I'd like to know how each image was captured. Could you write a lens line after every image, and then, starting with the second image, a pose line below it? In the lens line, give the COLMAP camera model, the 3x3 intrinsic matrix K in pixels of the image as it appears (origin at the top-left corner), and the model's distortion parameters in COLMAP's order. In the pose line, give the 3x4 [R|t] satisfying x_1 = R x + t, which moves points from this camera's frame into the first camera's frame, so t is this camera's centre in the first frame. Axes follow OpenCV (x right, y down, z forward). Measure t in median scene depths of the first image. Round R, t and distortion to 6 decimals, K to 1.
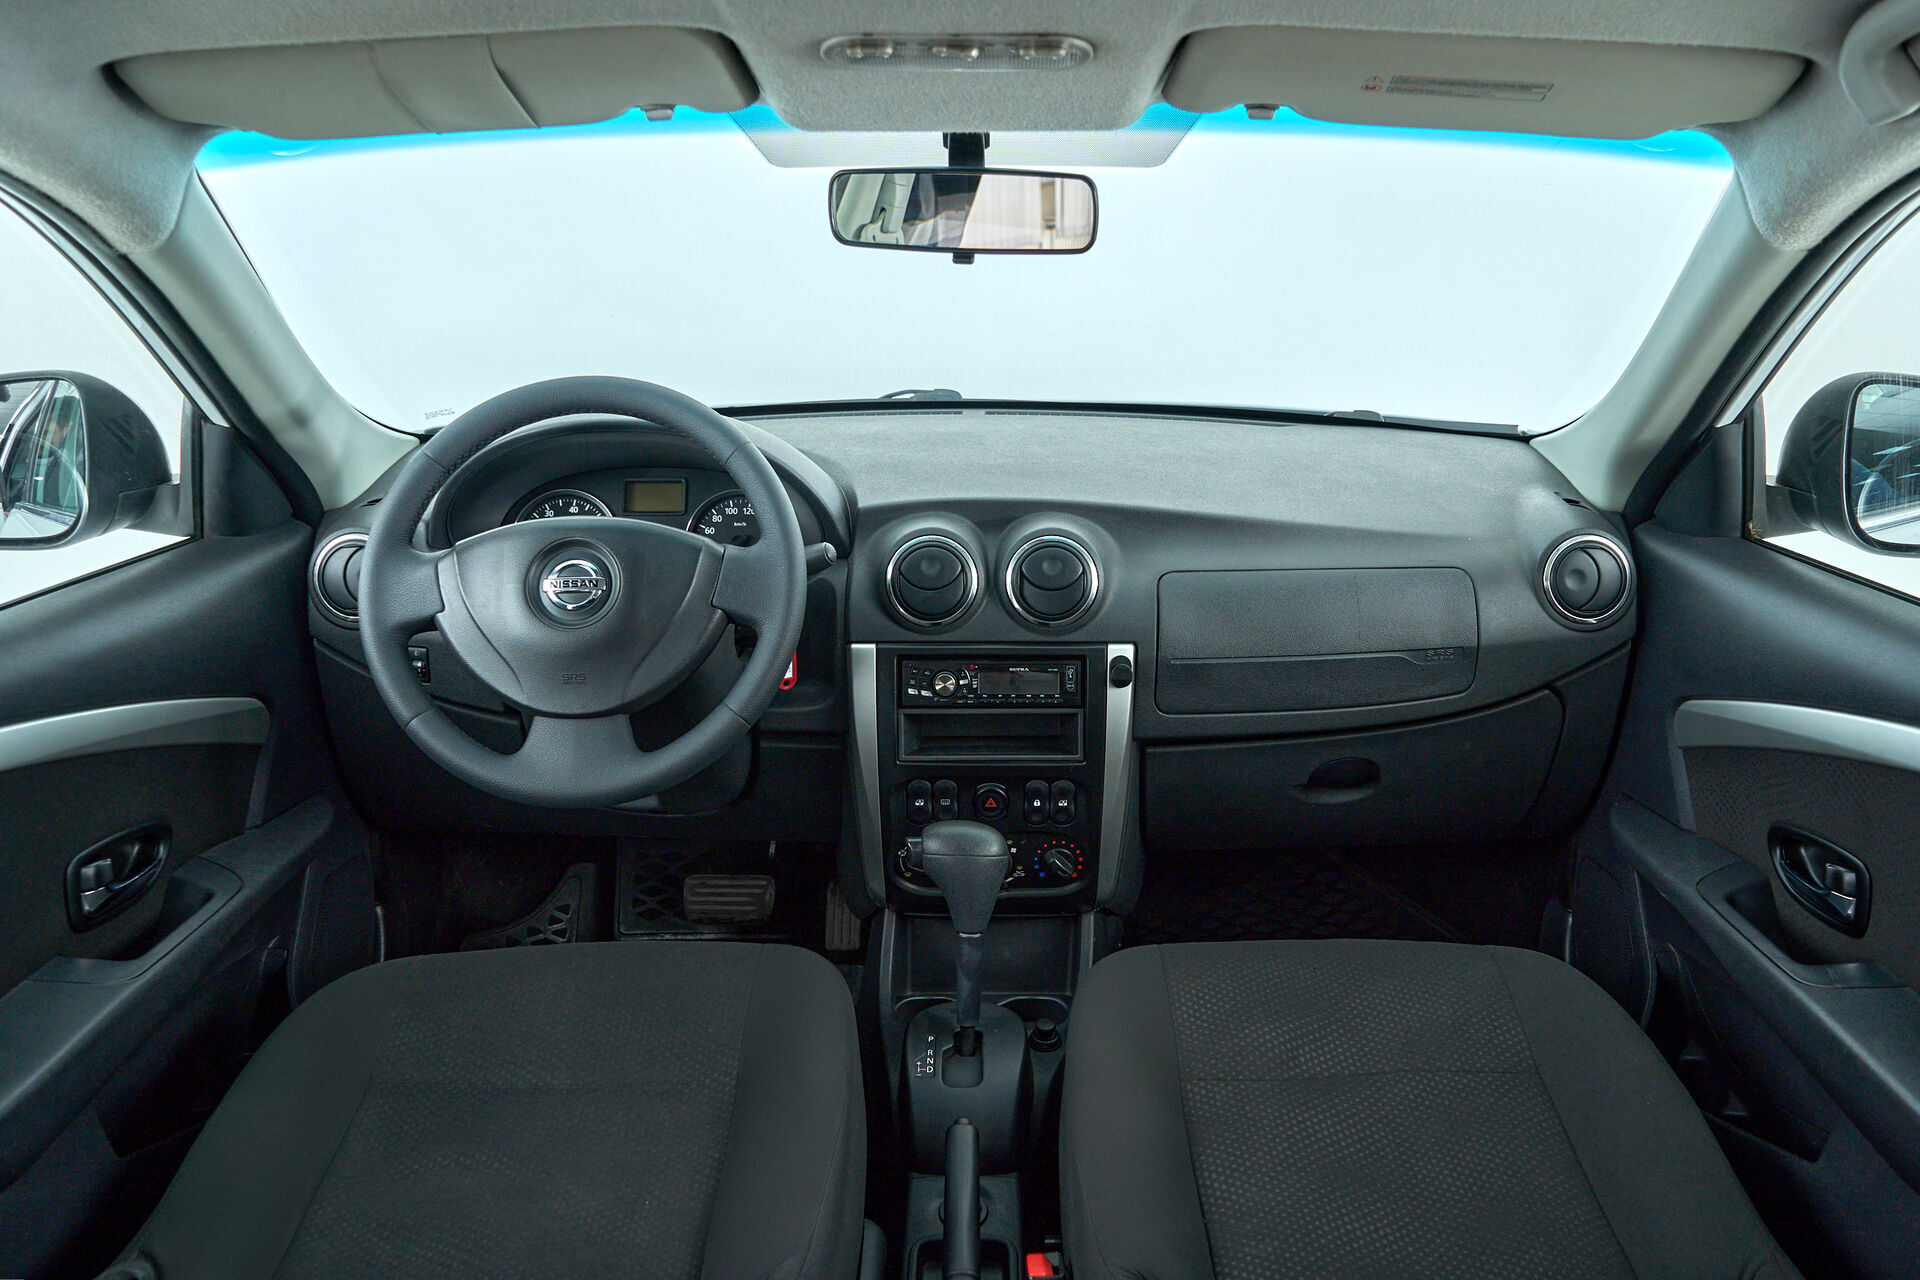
lens RADIAL K [[1533.6, 0, 960.0], [0, 1533.6, 640.0], [0, 0, 1]] dist [0.013848, -0.001209]
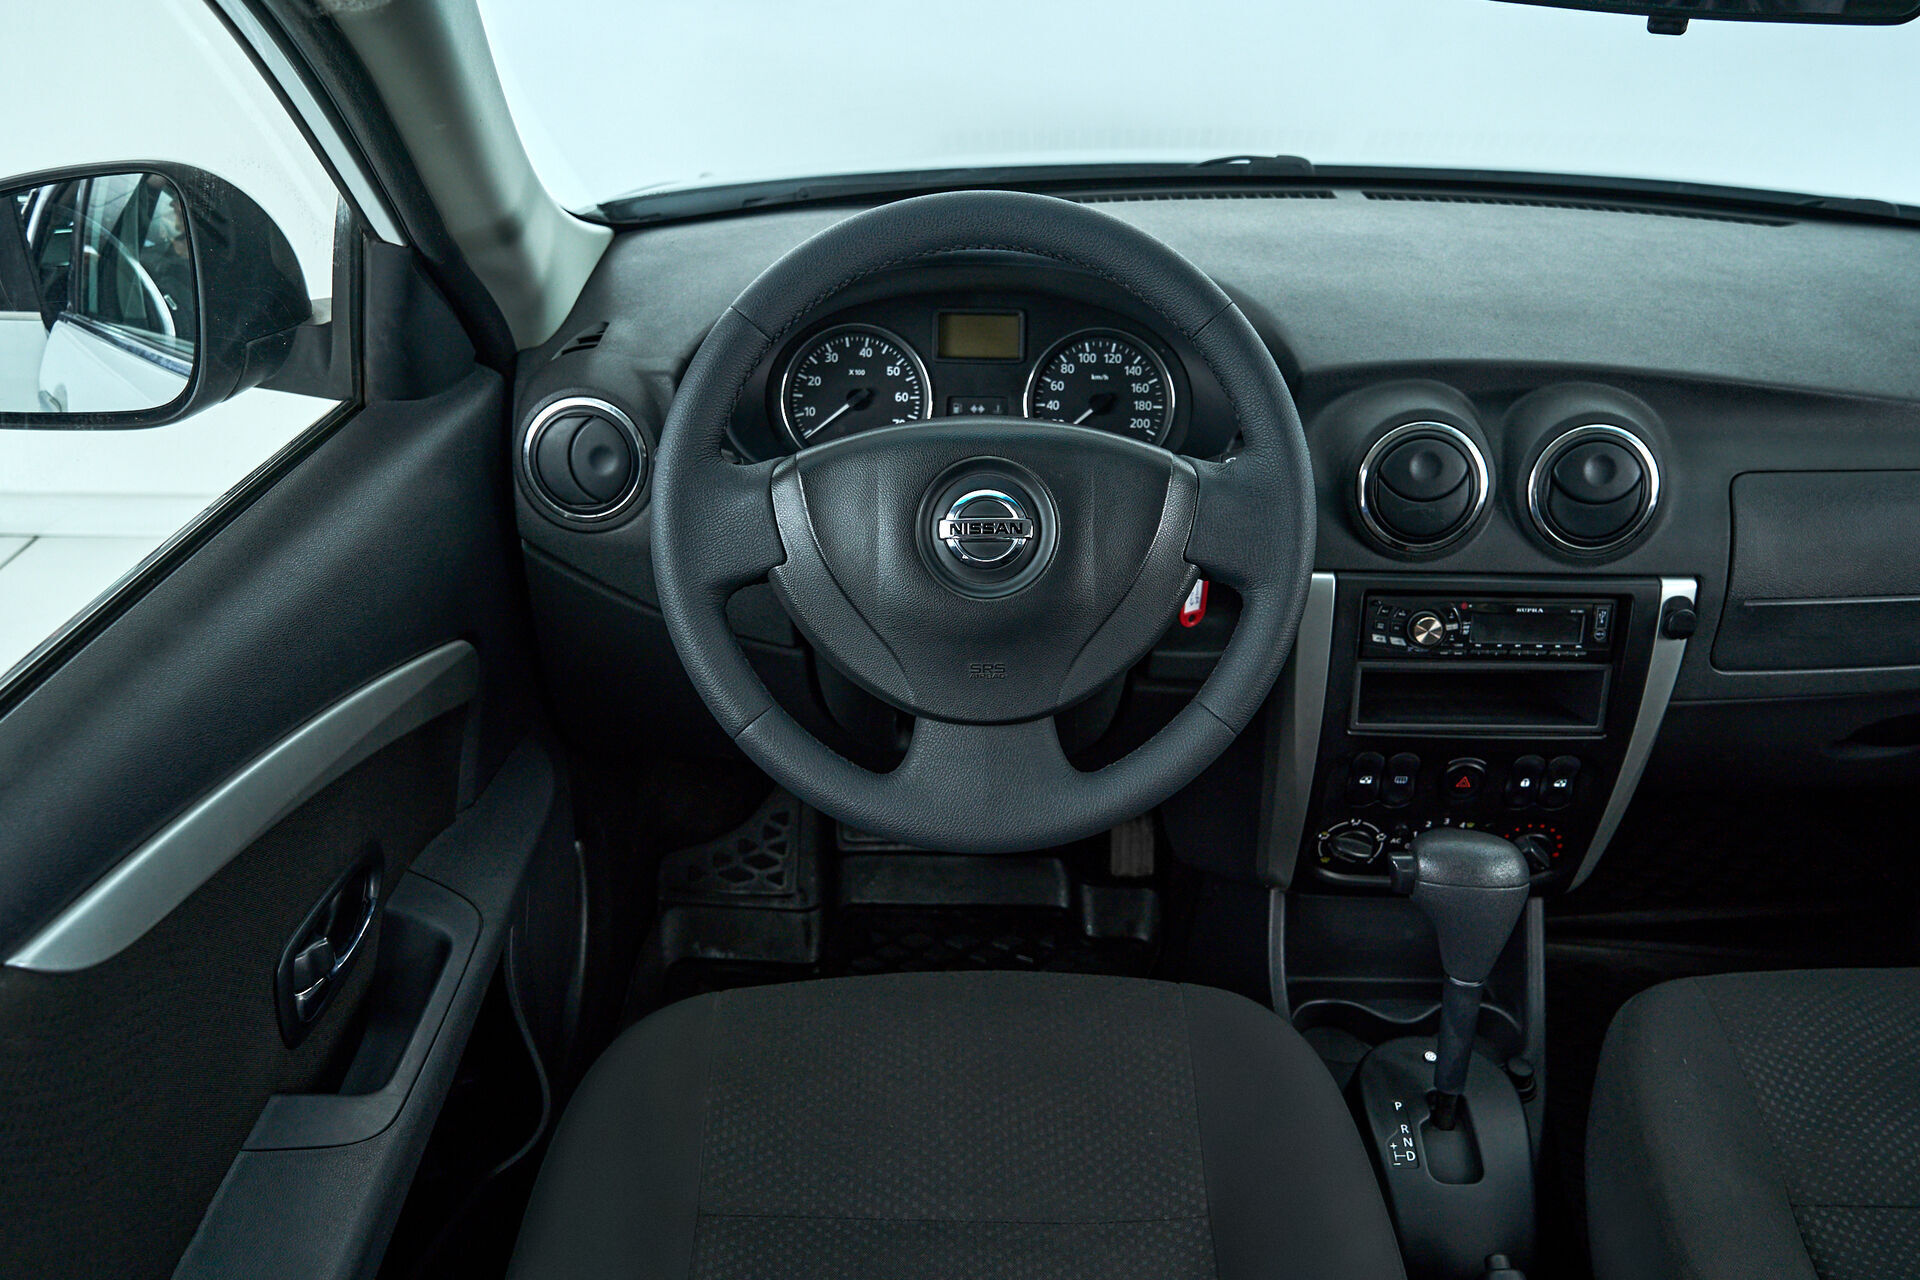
lens RADIAL K [[1533.6, 0, 960.0], [0, 1533.6, 640.0], [0, 0, 1]] dist [0.013848, -0.001209]
pose [[0.999652, 0.011719, 0.023633, -0.244606], [-0.016272, 0.979093, 0.202762, -0.108626], [-0.020762, -0.203076, 0.978943, 0.300752]]
